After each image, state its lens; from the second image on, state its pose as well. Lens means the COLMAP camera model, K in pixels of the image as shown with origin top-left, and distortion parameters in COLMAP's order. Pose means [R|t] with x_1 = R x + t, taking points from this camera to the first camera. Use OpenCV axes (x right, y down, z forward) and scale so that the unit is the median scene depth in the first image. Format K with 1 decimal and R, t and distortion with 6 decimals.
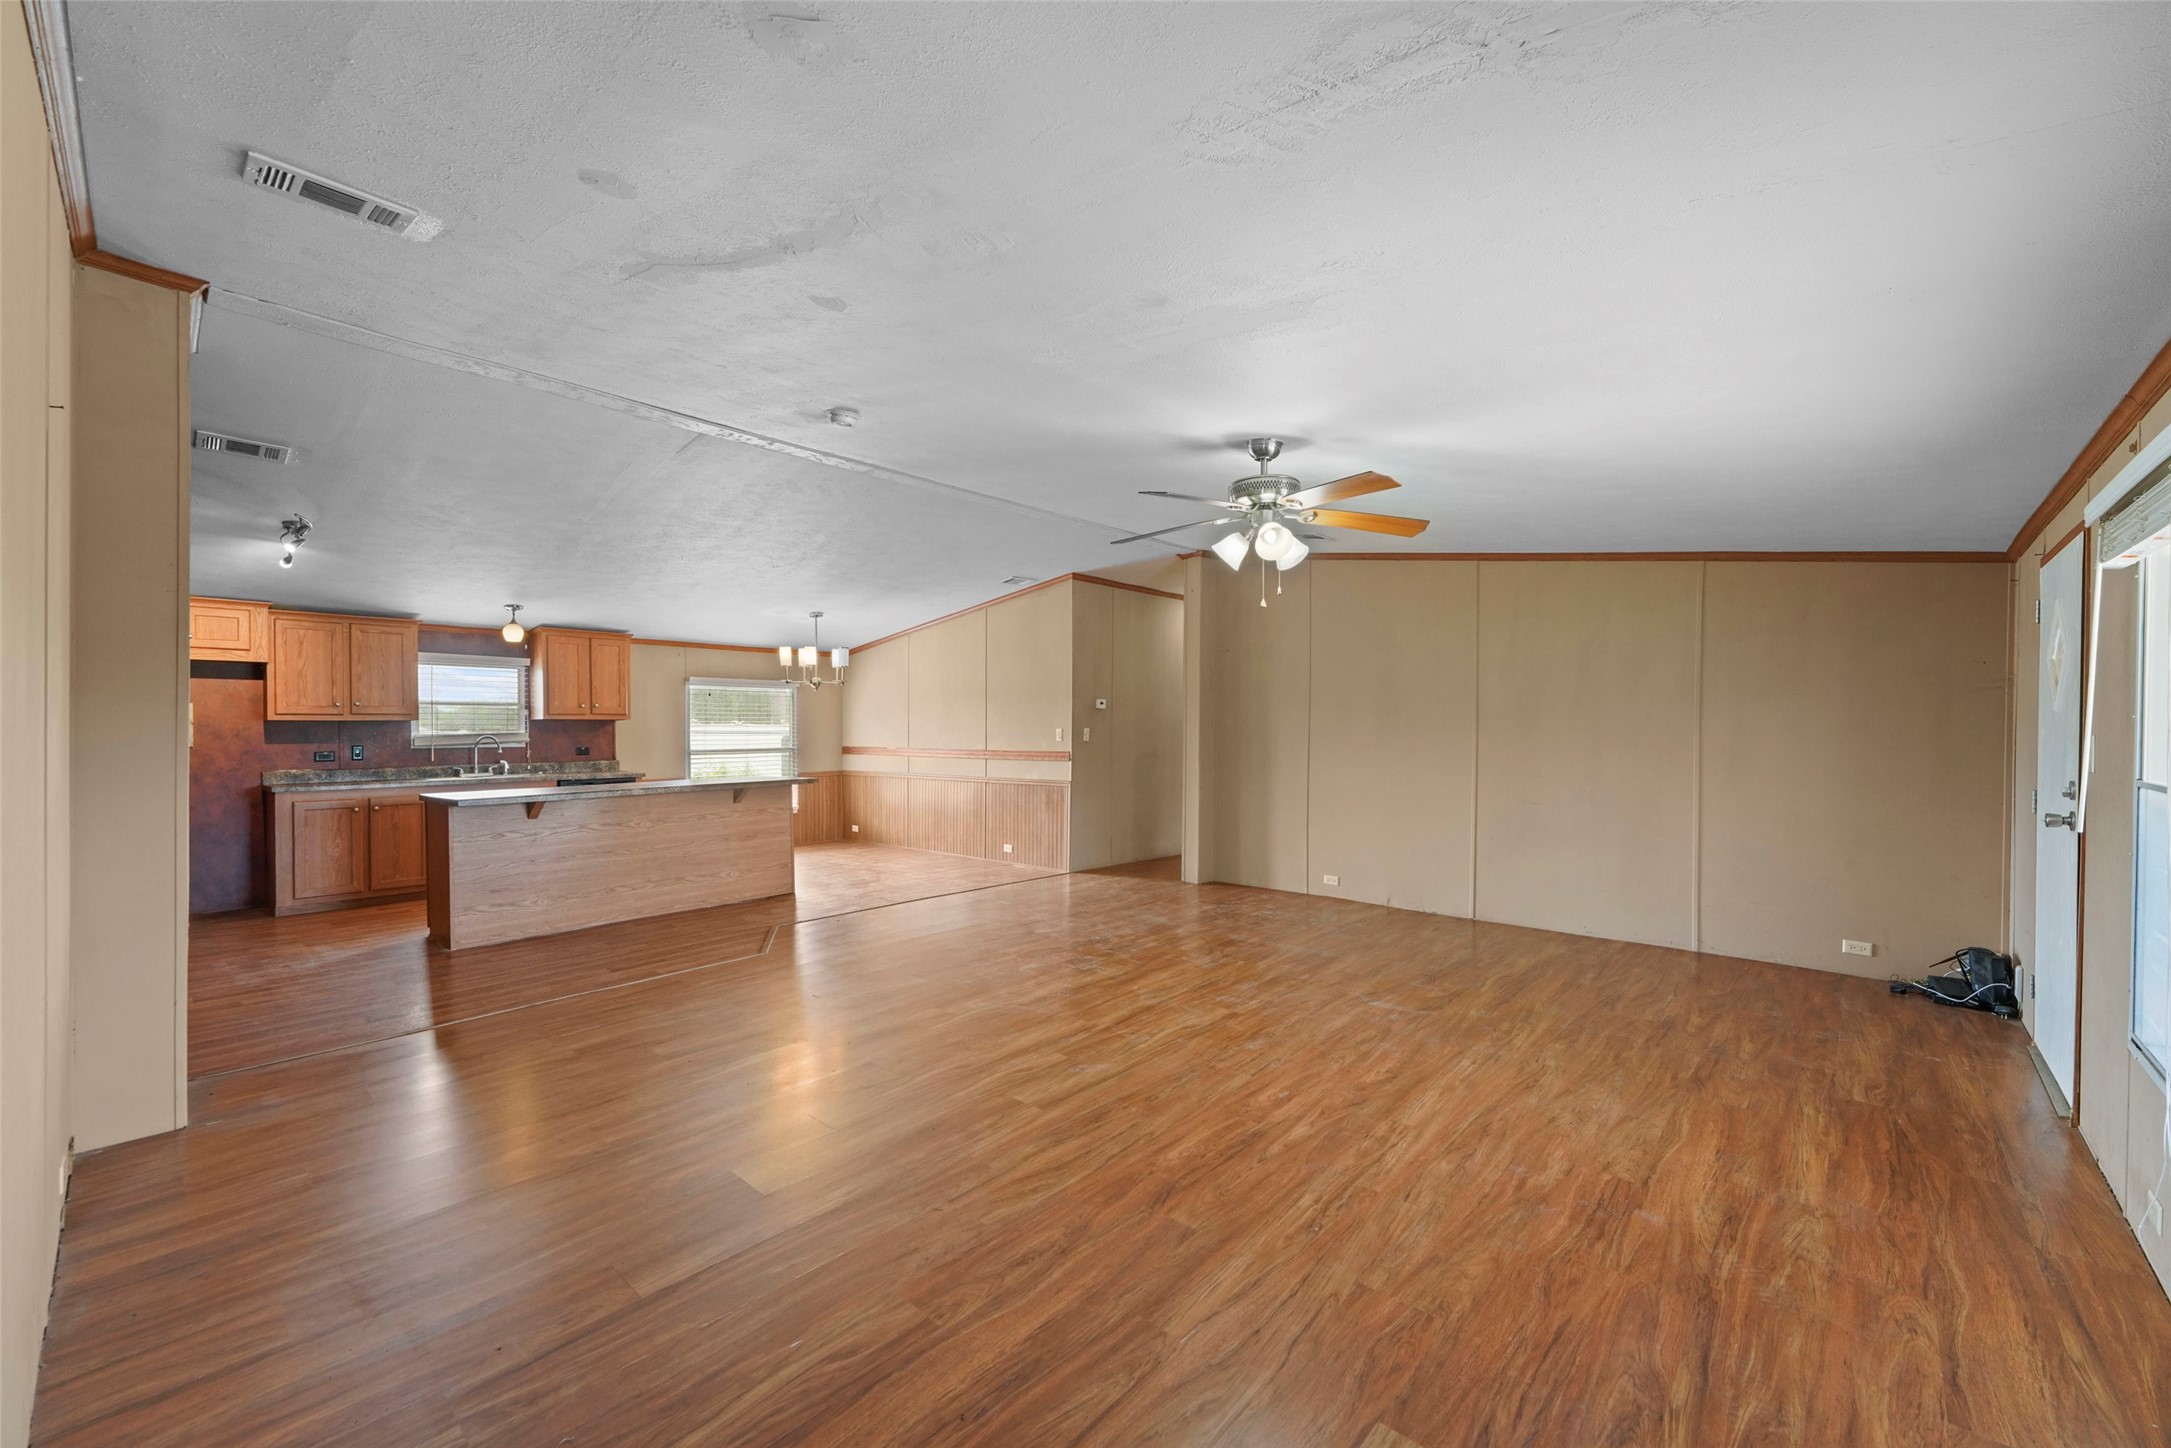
lens RADIAL K [[888.8, 0, 1085.5], [0, 888.8, 724.0], [0, 0, 1]] dist [0.000668, -0.000064]
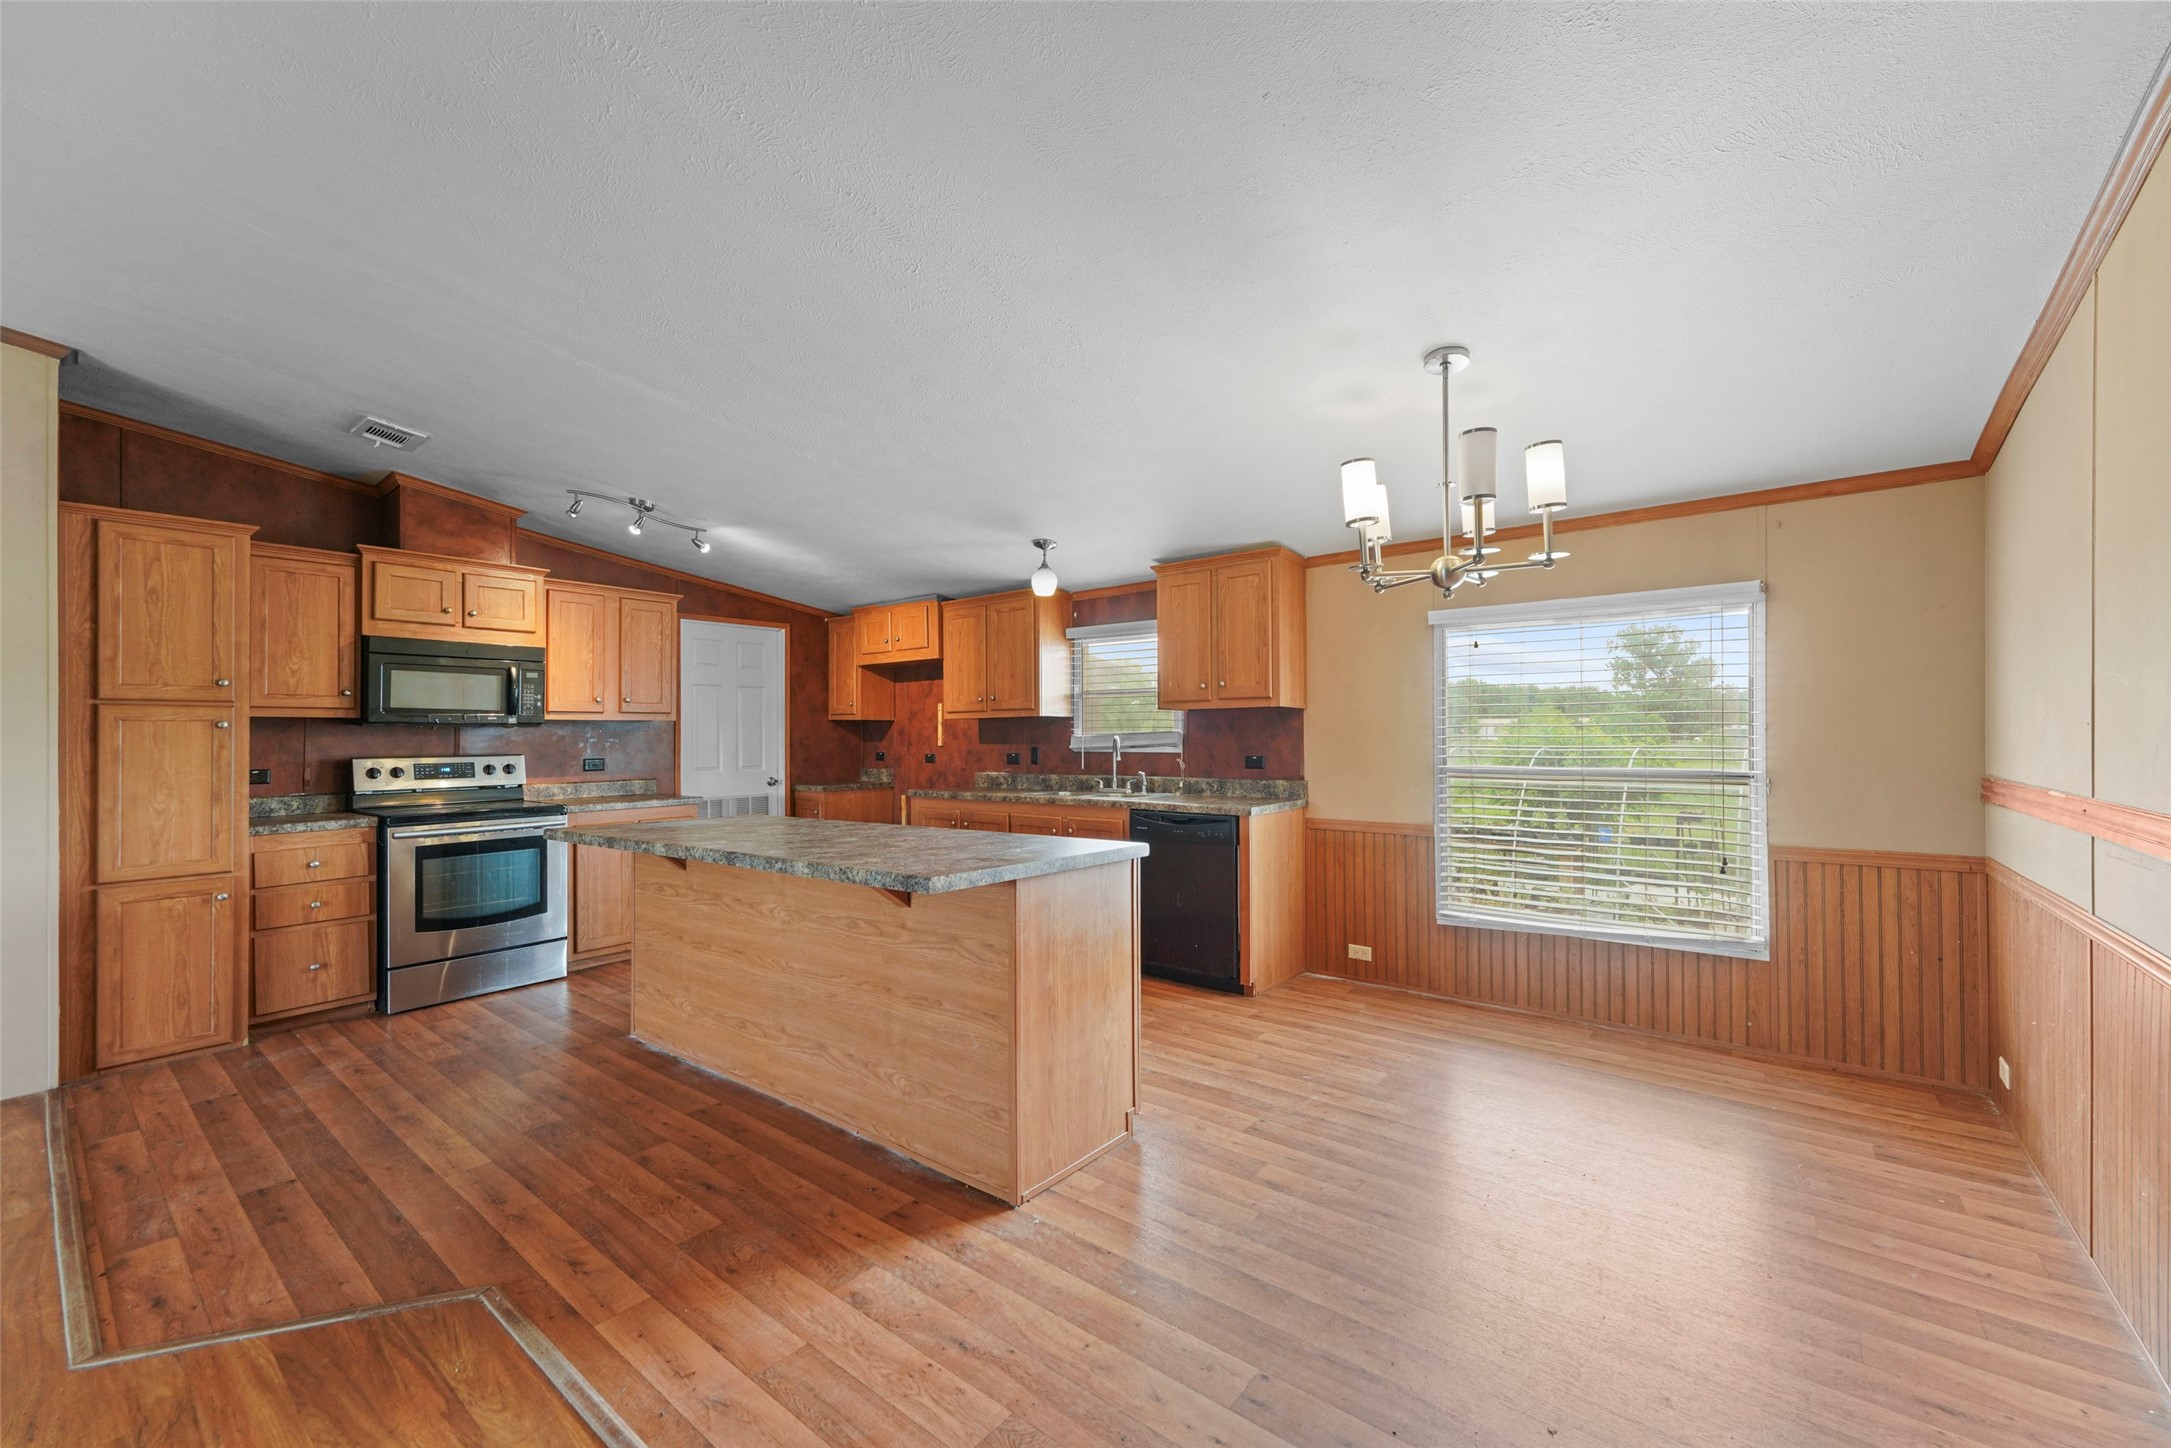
lens RADIAL K [[822.2, 0, 1085.5], [0, 822.2, 724.0], [0, 0, 1]] dist [0.000599, -0.000030]
pose [[0.065095, -0.017450, -0.997727, -0.024272], [0.003648, 0.999845, -0.017249, 0.016360], [0.997872, -0.002516, 0.065148, 1.022340]]
